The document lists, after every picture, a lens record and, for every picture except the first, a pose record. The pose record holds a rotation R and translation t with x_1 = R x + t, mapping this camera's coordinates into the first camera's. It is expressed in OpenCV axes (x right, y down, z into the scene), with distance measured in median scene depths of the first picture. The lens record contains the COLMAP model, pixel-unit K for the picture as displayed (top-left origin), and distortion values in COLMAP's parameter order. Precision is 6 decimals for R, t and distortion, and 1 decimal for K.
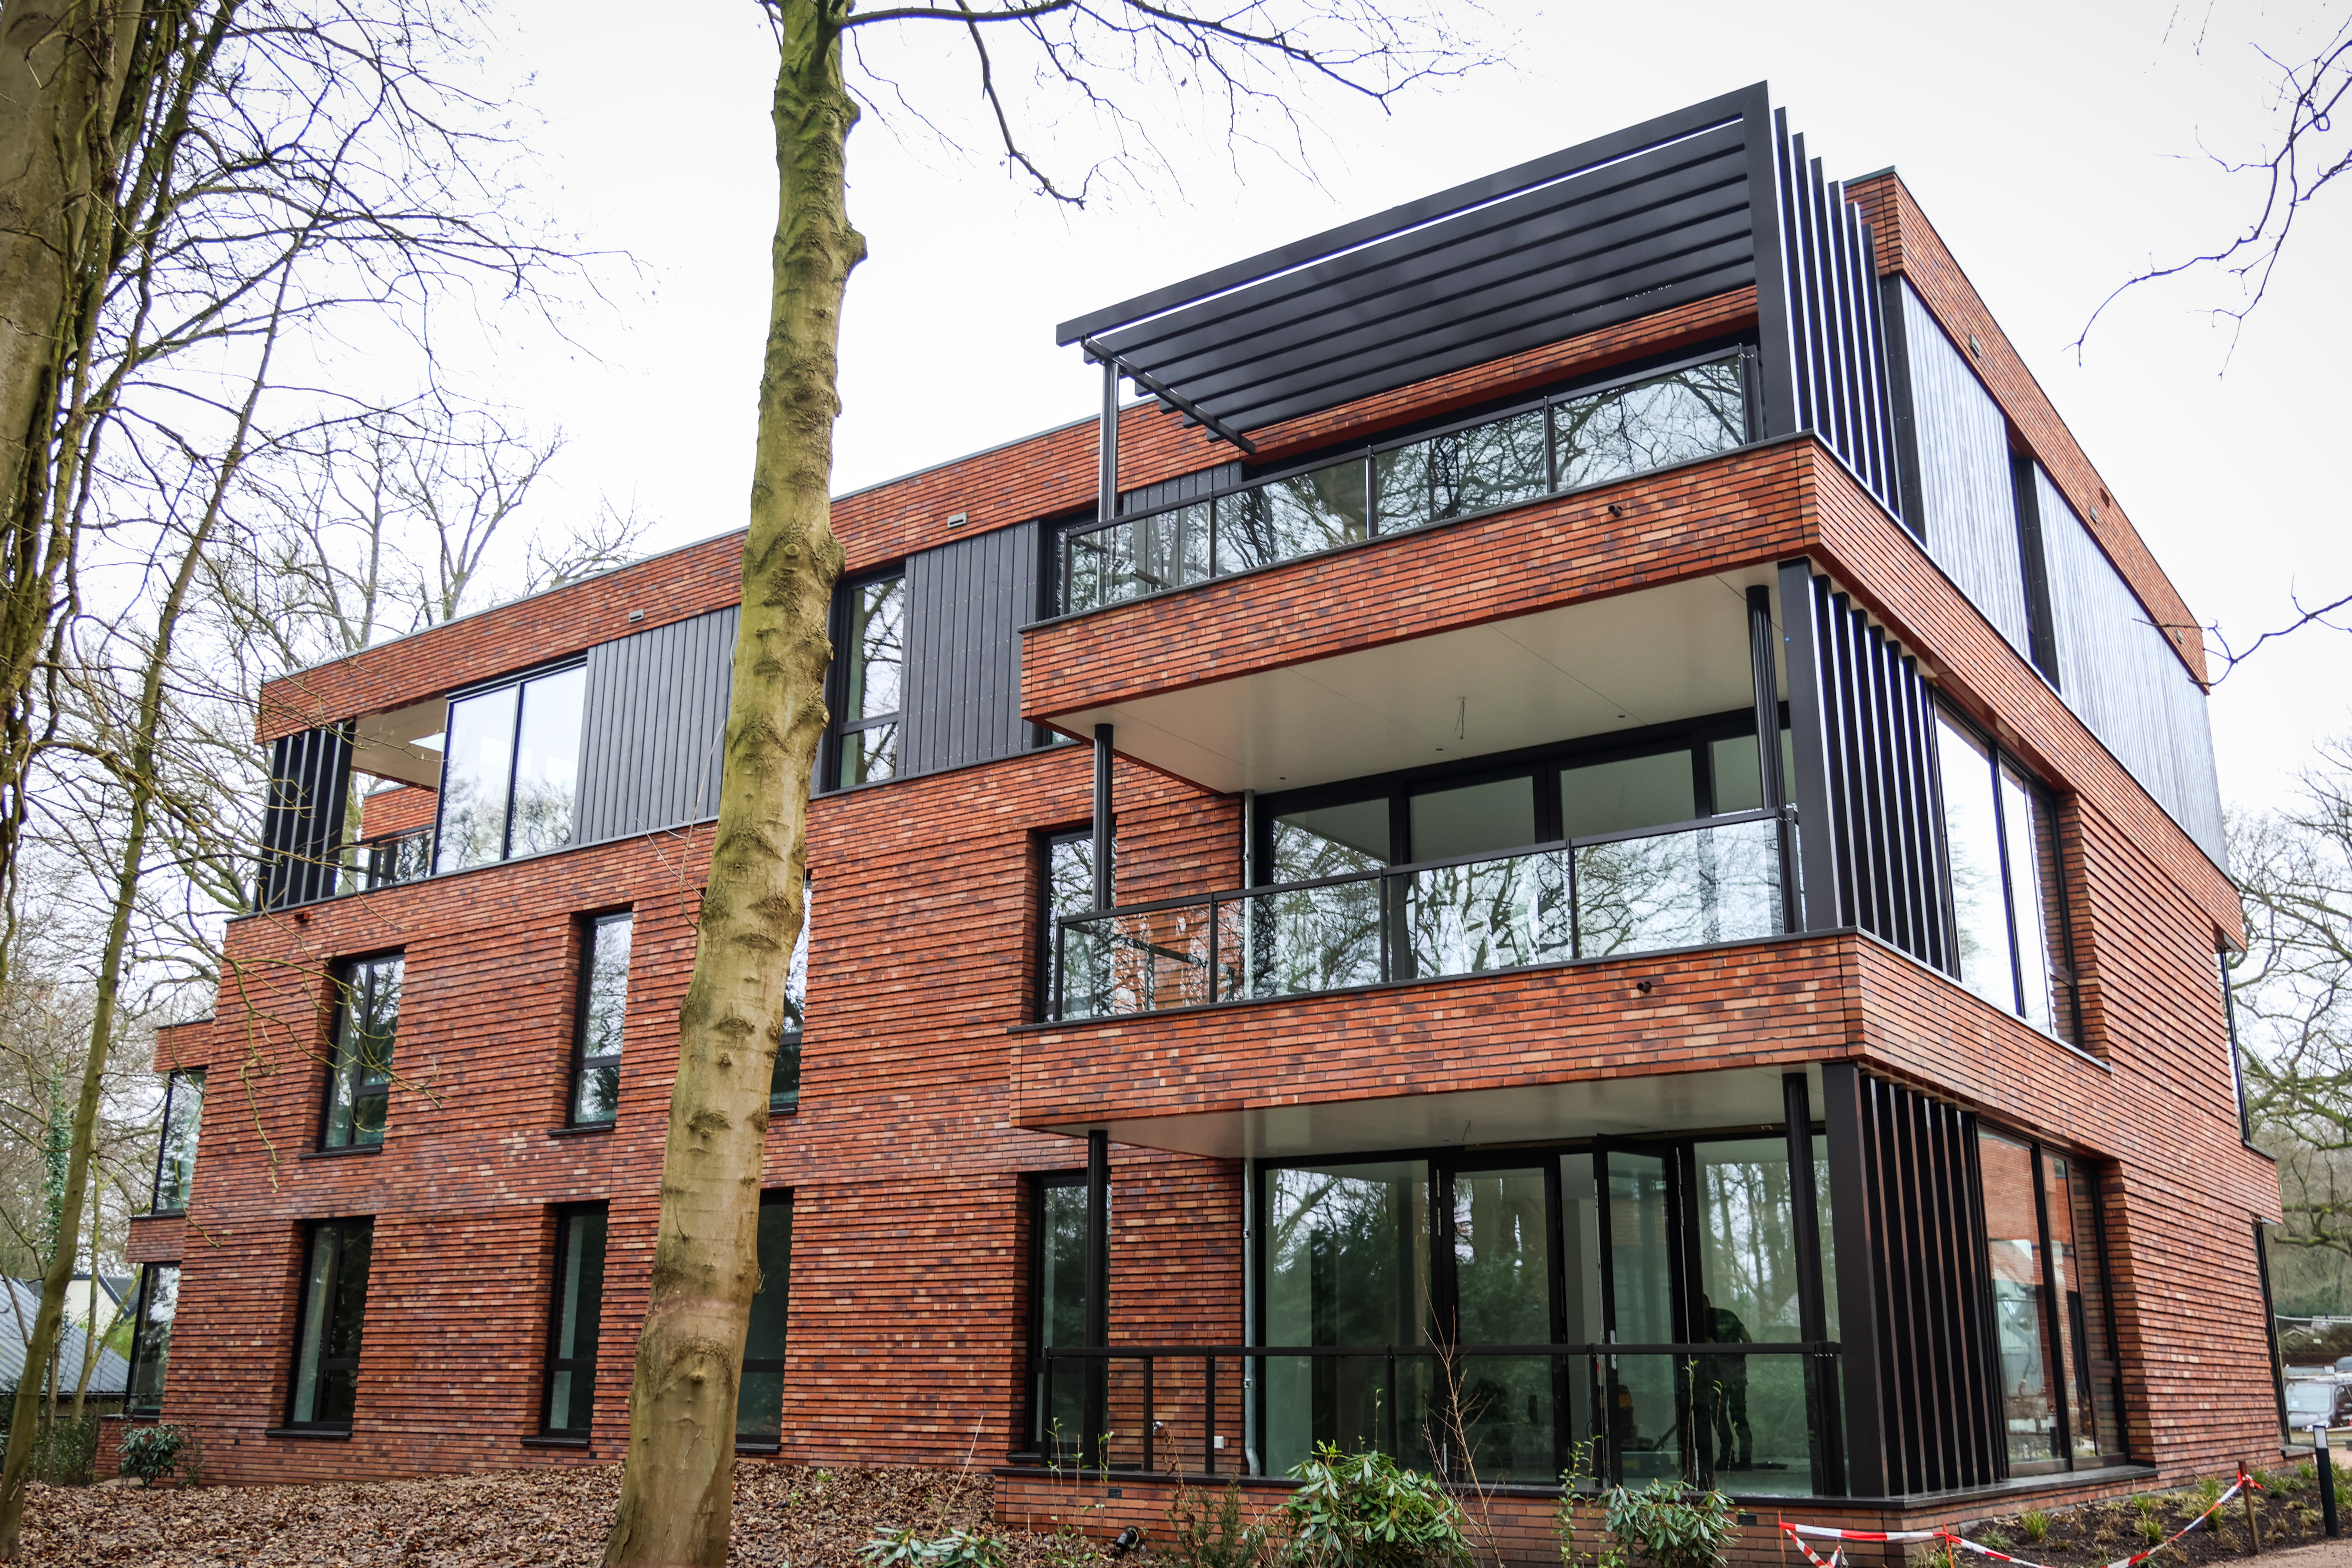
lens RADIAL K [[2072.8, 0, 1177.3], [0, 2072.8, 780.2], [0, 0, 1]] dist [0.004001, 0.000634]
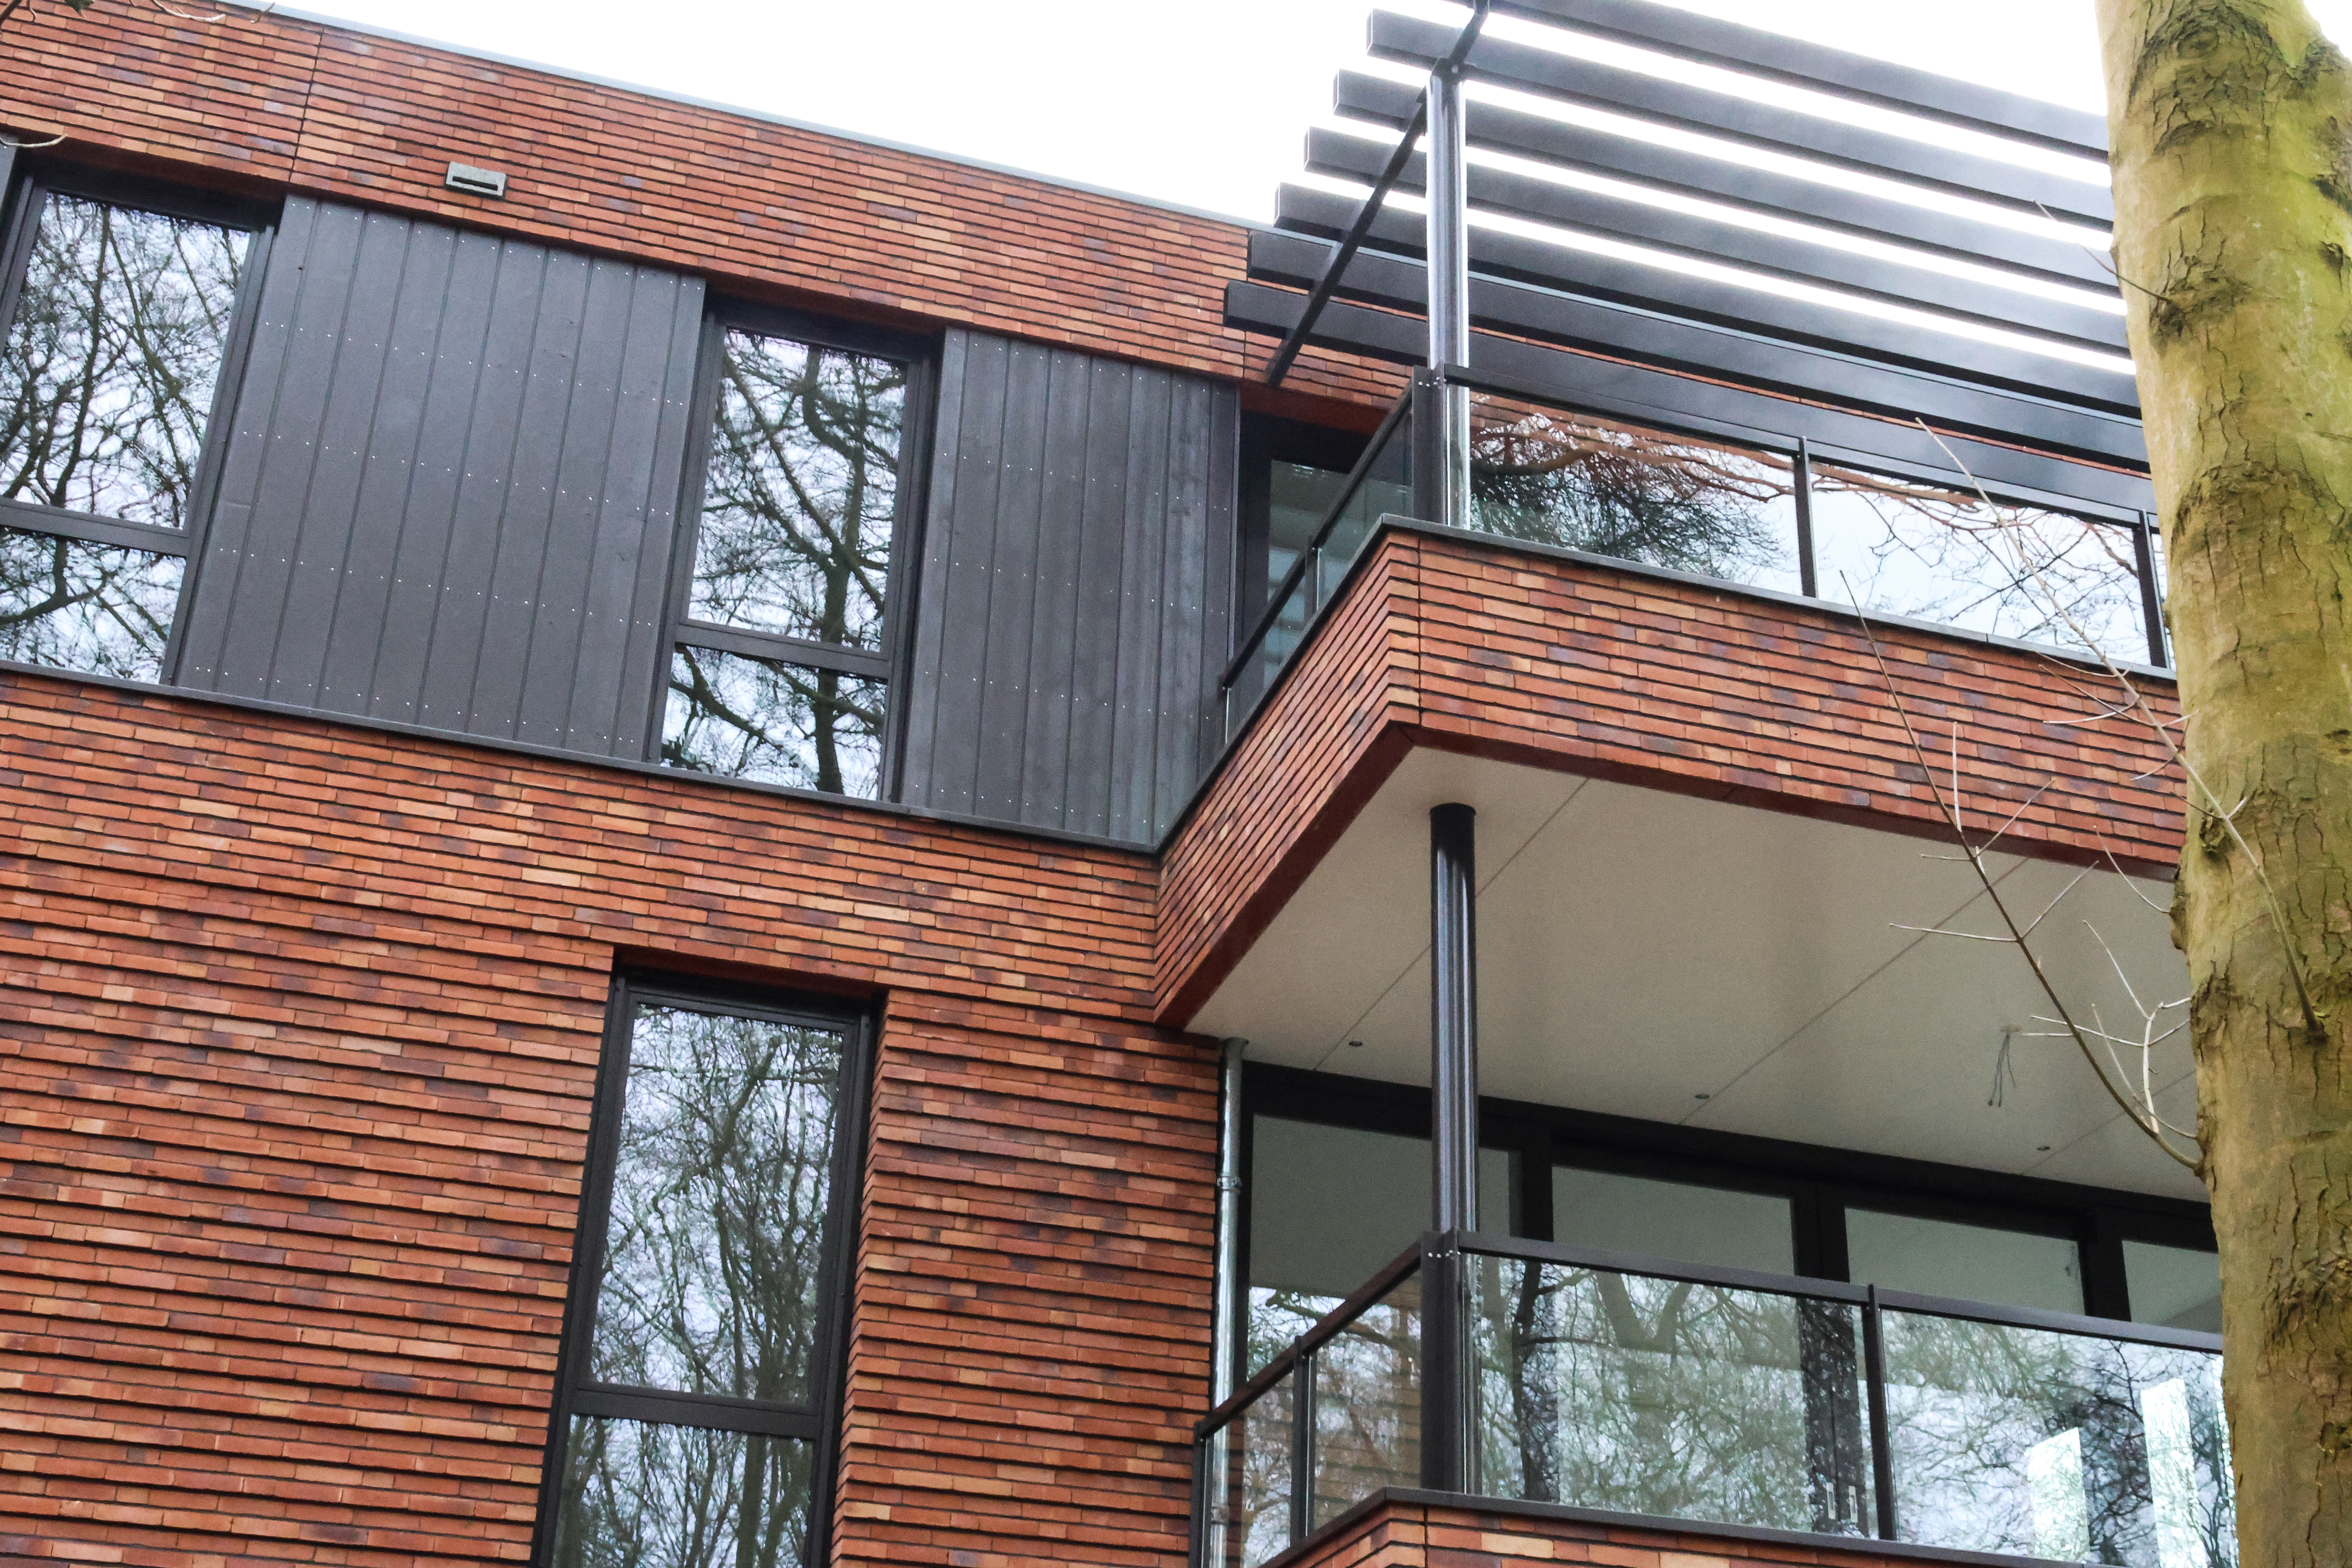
lens RADIAL K [[2875.4, 0, 1177.4], [0, 2875.4, 789.5], [0, 0, 1]] dist [-0.018787, 0.000000]
pose [[0.612222, 0.374775, 0.696224, -0.410396], [-0.247530, 0.927116, -0.281398, 0.127061], [-0.750941, -0.000058, 0.660369, 0.555792]]
